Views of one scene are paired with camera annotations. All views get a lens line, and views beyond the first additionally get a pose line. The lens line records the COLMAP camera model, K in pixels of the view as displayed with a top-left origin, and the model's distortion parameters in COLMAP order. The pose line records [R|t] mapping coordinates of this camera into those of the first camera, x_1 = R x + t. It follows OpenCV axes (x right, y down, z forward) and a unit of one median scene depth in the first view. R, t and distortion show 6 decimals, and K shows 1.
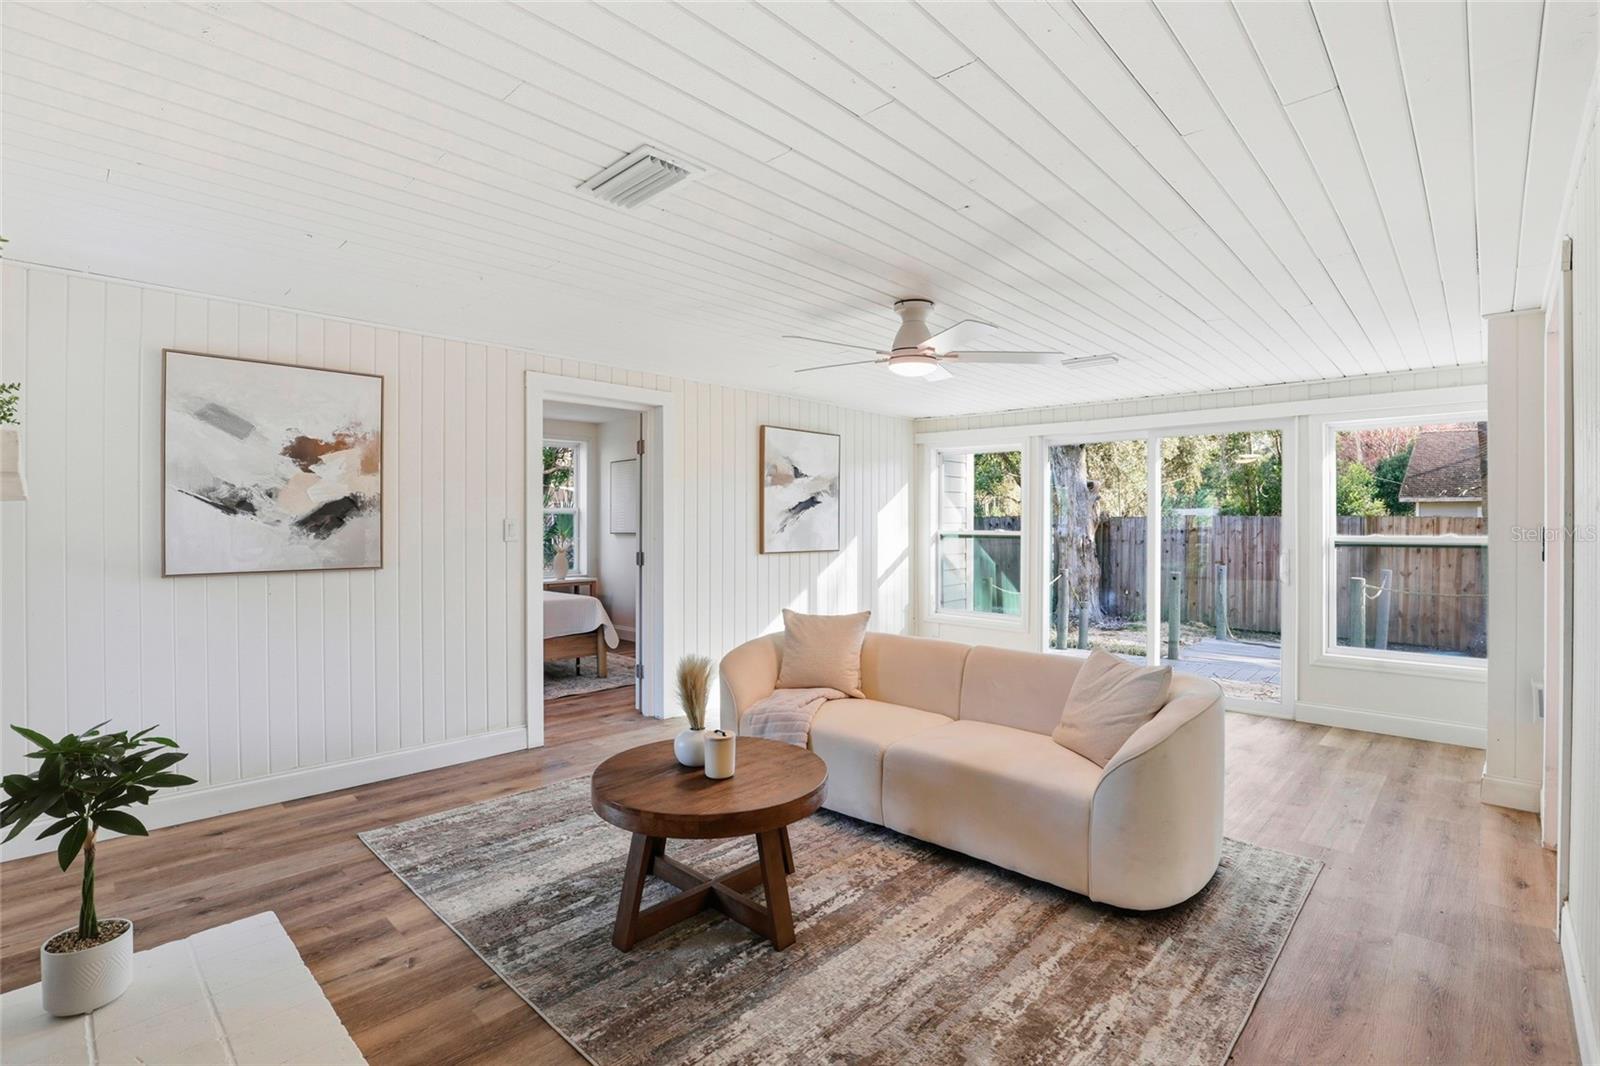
lens RADIAL K [[744.6, 0, 801.5], [0, 744.6, 531.3], [0, 0, 1]] dist [-0.036340, 0.005838]
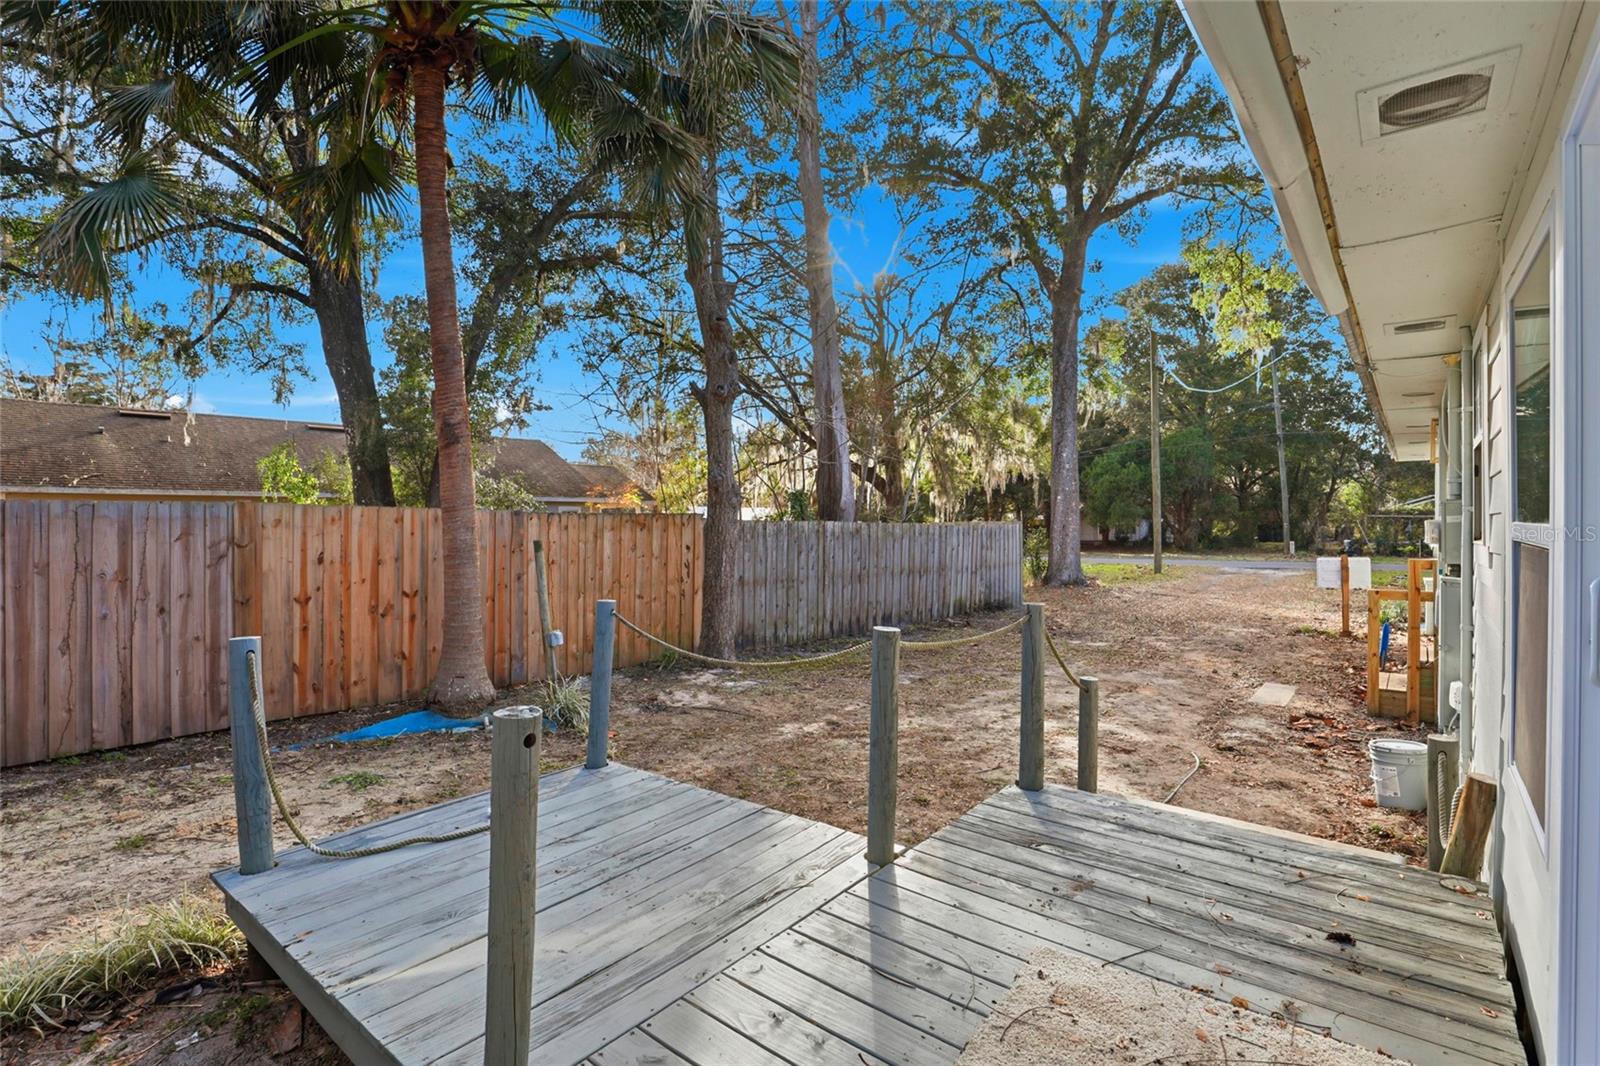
lens RADIAL K [[745.5, 0, 807.5], [0, 745.5, 525.6], [0, 0, 1]] dist [-0.019702, -0.000525]
pose [[-0.074210, -0.002890, 0.997238, 0.305415], [0.013973, 0.999895, 0.003937, 0.001275], [-0.997145, 0.014226, -0.074161, 0.996901]]
